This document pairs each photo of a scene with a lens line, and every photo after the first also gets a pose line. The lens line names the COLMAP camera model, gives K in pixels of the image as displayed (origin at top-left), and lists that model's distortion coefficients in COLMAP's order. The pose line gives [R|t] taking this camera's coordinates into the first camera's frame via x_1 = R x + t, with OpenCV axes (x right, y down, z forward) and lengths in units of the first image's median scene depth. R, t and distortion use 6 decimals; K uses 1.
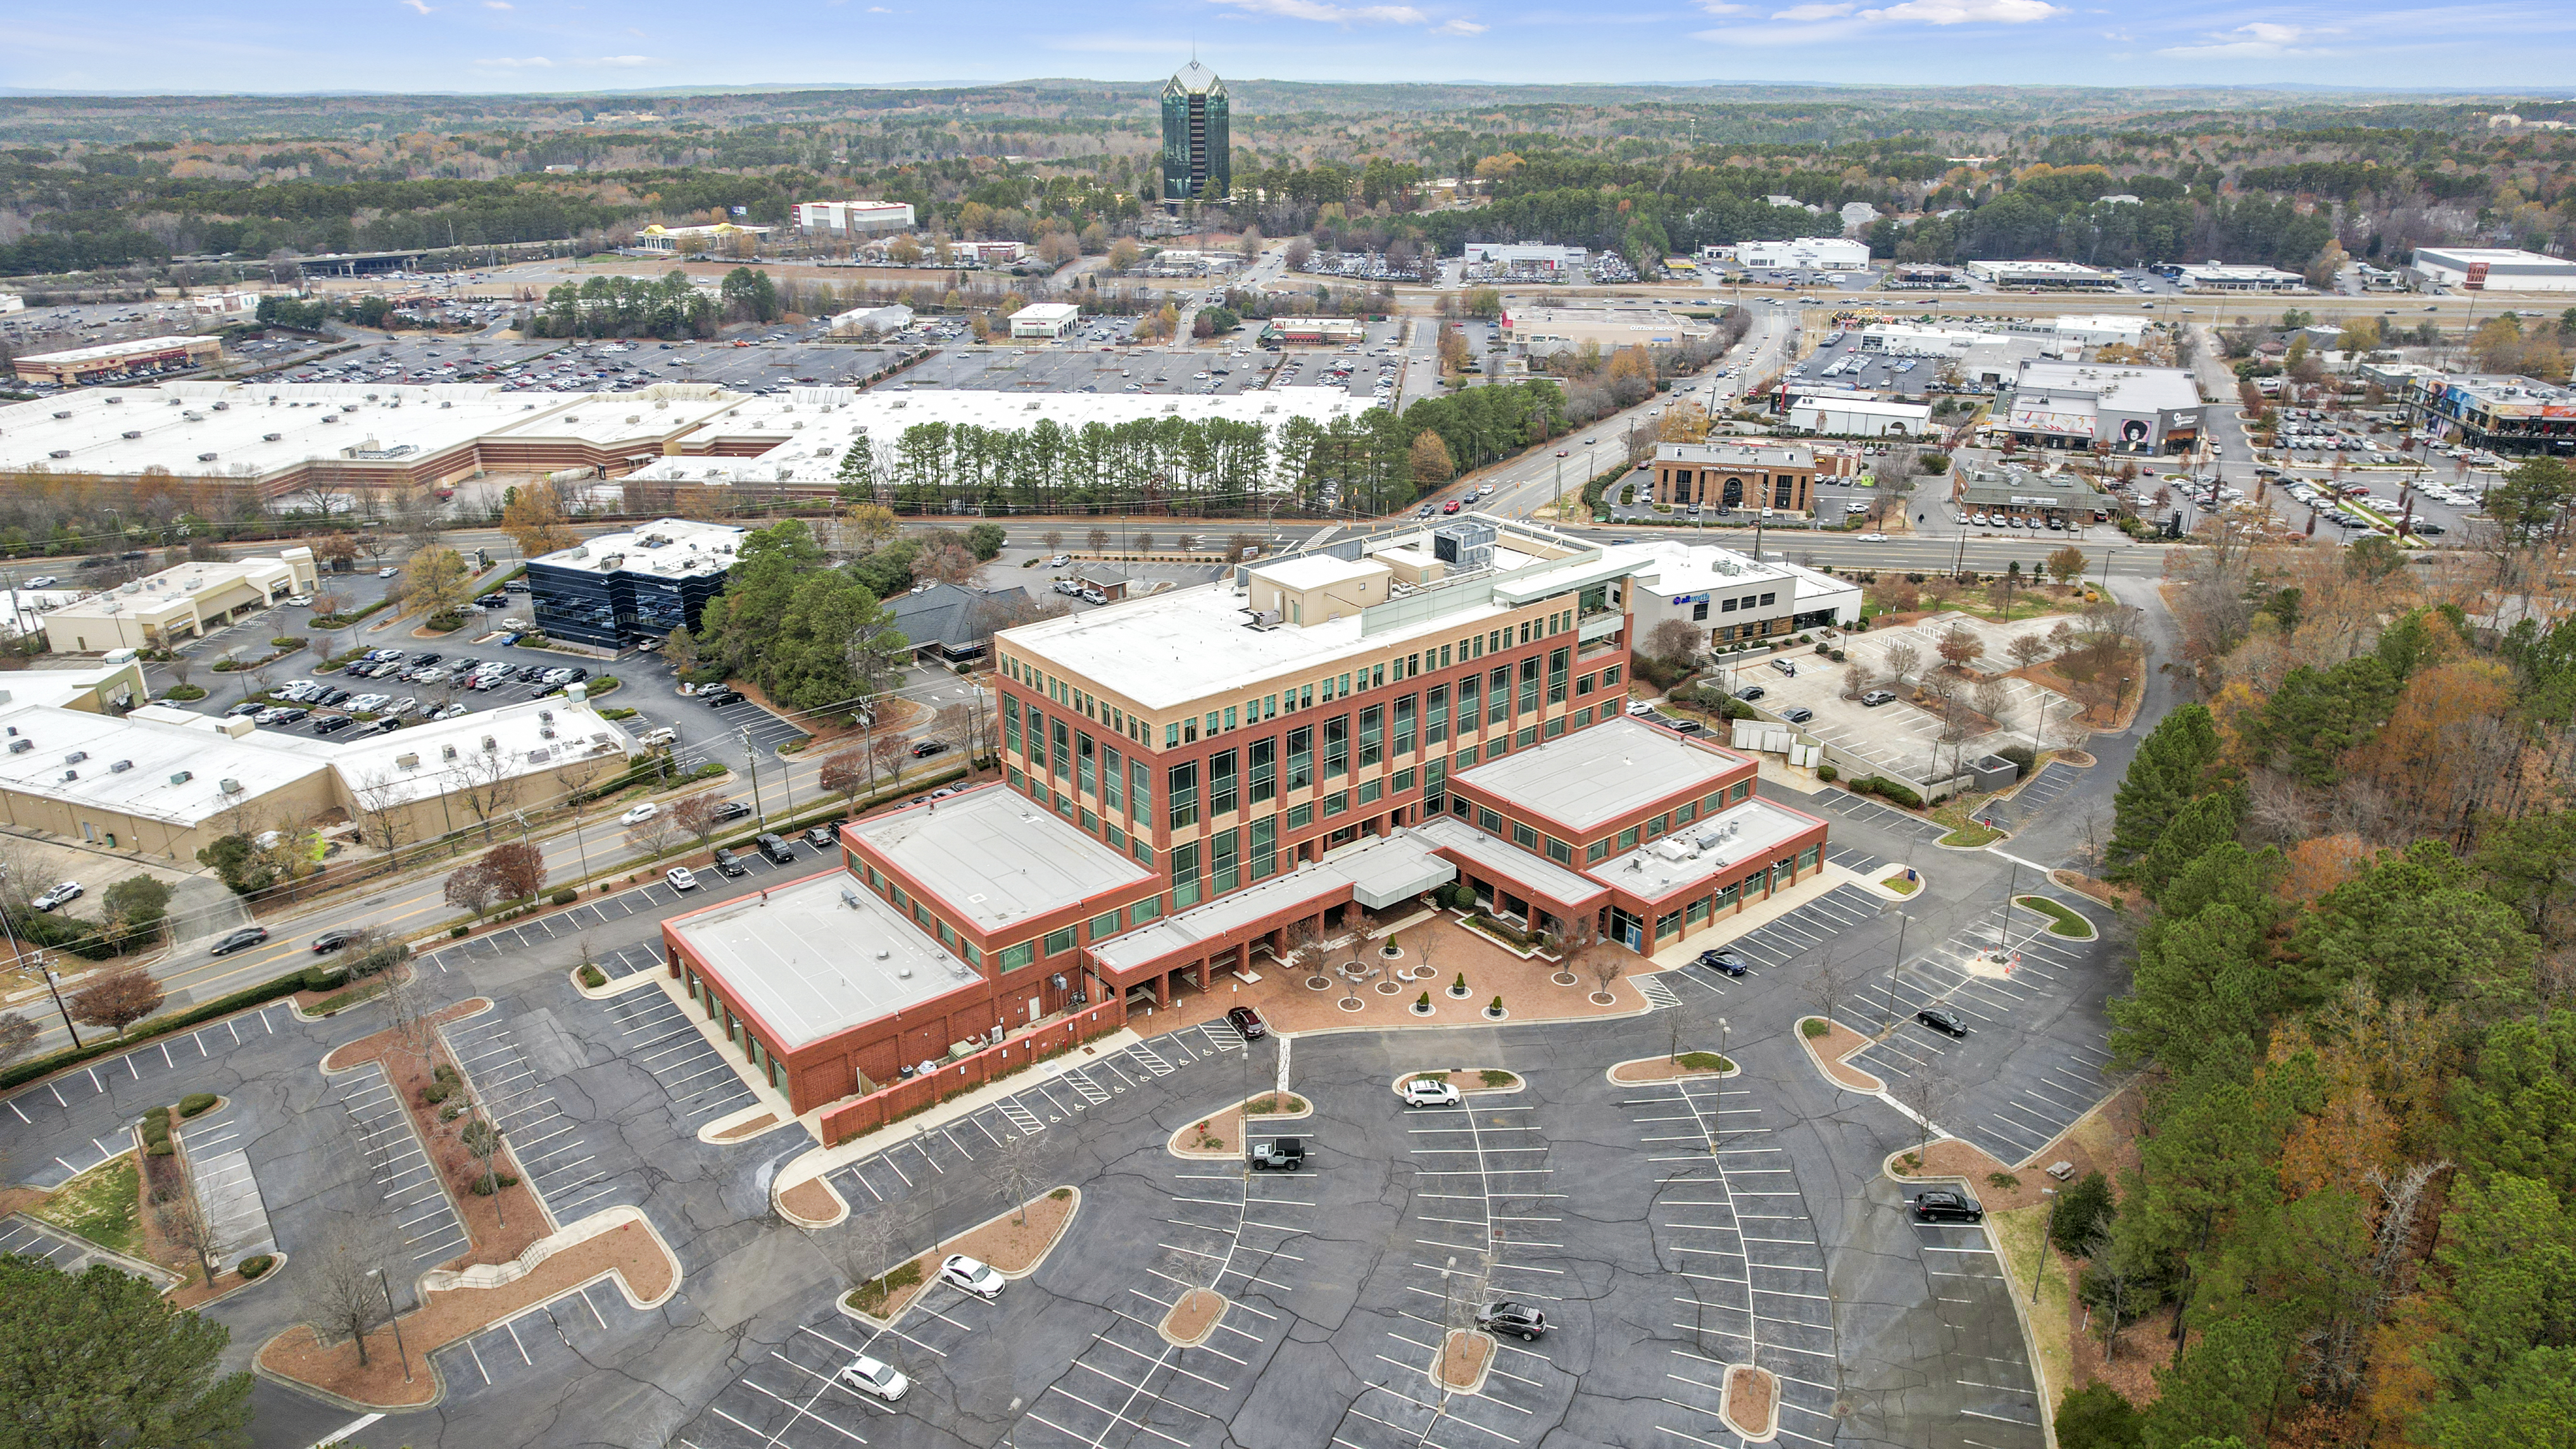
lens RADIAL K [[1653.1, 0, 1288.0], [0, 1653.1, 724.5], [0, 0, 1]] dist [-0.060240, 0.038468]
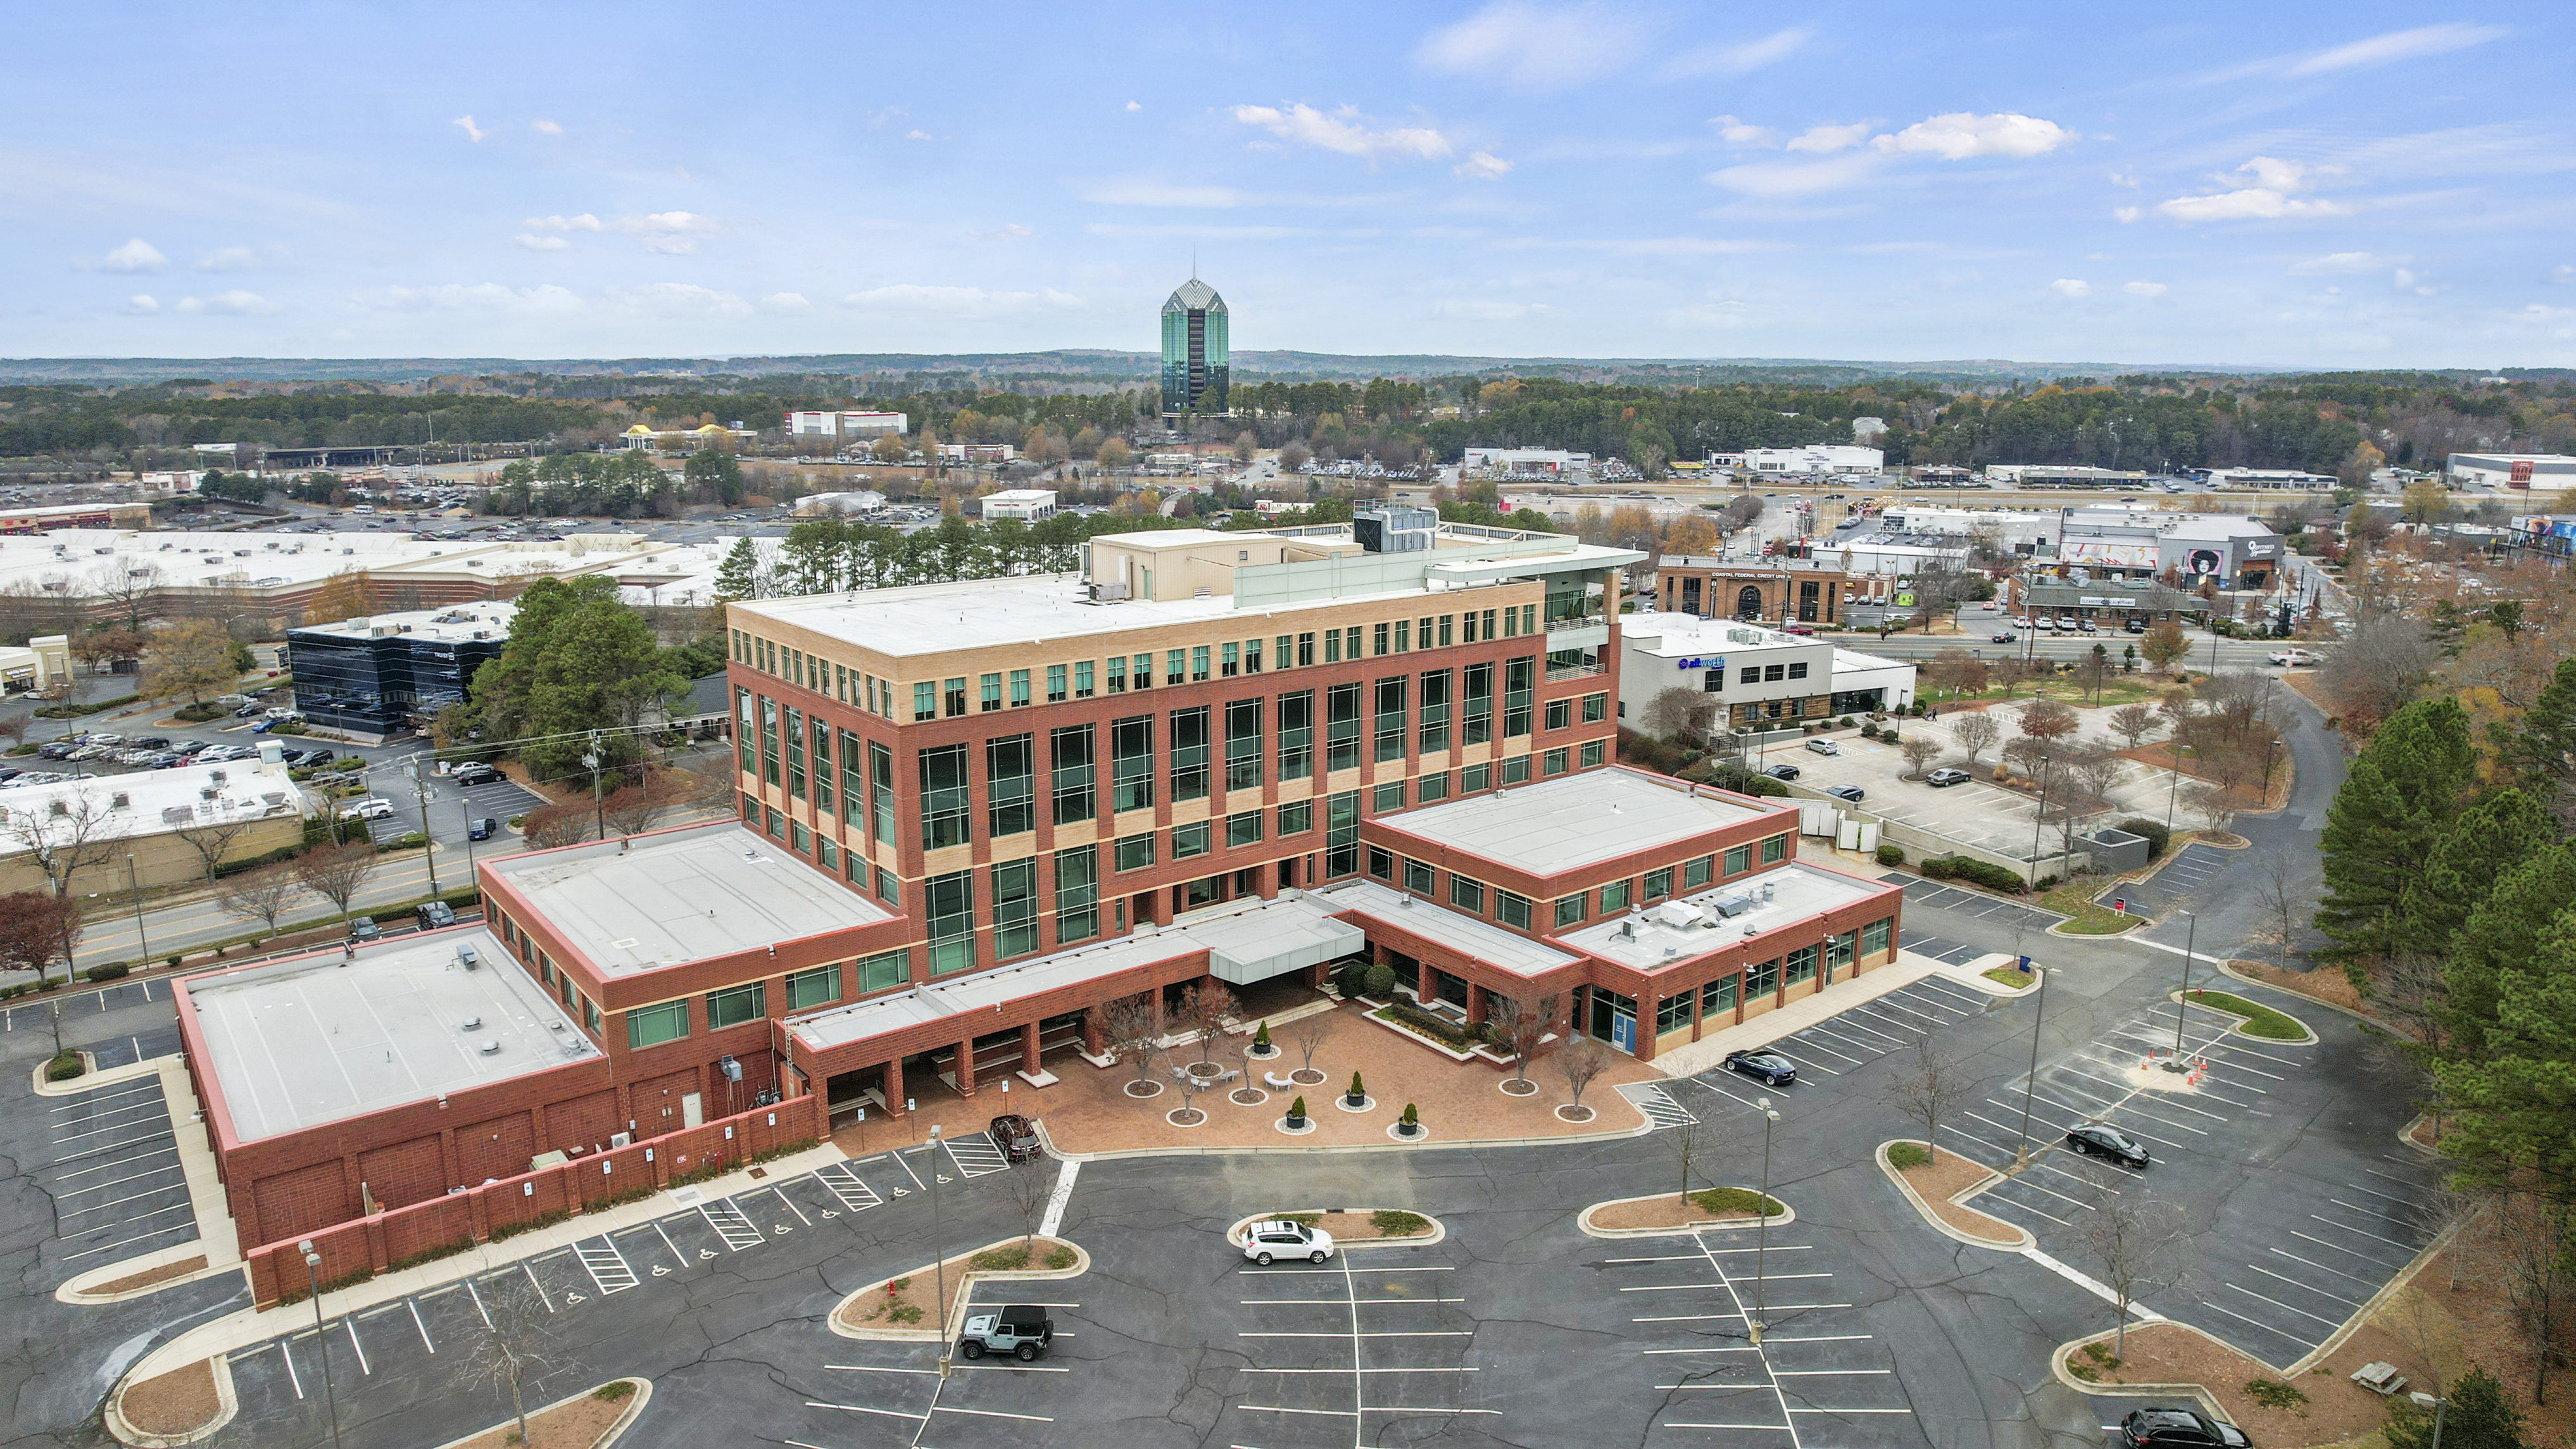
lens RADIAL K [[1653.1, 0, 1288.0], [0, 1653.1, 724.5], [0, 0, 1]] dist [-0.060240, 0.038468]
pose [[0.999904, 0.007840, -0.011396, 0.077460], [-0.009517, 0.987795, -0.155469, 0.107825], [0.010038, 0.155563, 0.987775, 0.308977]]
